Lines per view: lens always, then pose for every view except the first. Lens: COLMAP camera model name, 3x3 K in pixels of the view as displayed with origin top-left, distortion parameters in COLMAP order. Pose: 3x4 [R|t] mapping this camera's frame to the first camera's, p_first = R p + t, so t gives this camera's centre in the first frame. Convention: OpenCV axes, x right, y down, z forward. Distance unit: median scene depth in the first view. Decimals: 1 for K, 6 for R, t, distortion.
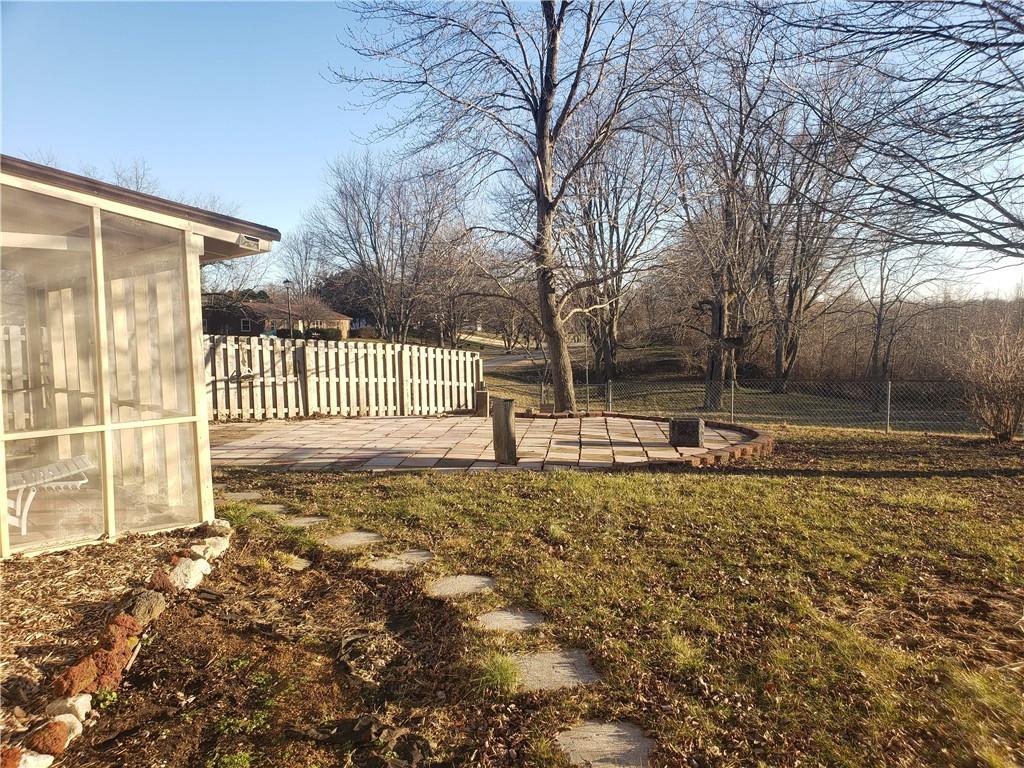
lens RADIAL K [[783.4, 0, 489.8], [0, 783.4, 377.1], [0, 0, 1]] dist [0.126390, -0.209714]
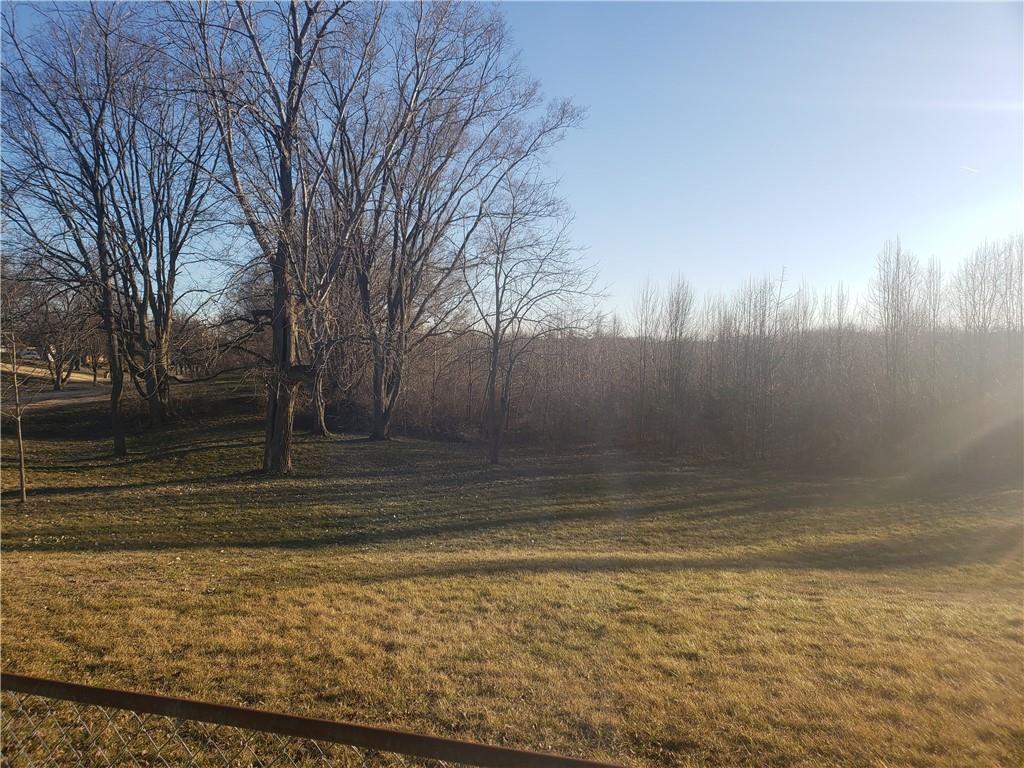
lens RADIAL K [[783.4, 0, 489.8], [0, 783.4, 377.1], [0, 0, 1]] dist [0.126390, -0.209714]
pose [[0.901142, -0.006815, 0.433469, 0.140808], [0.022865, 0.999232, -0.031824, -0.013372], [-0.432920, 0.038589, 0.900606, 0.292601]]
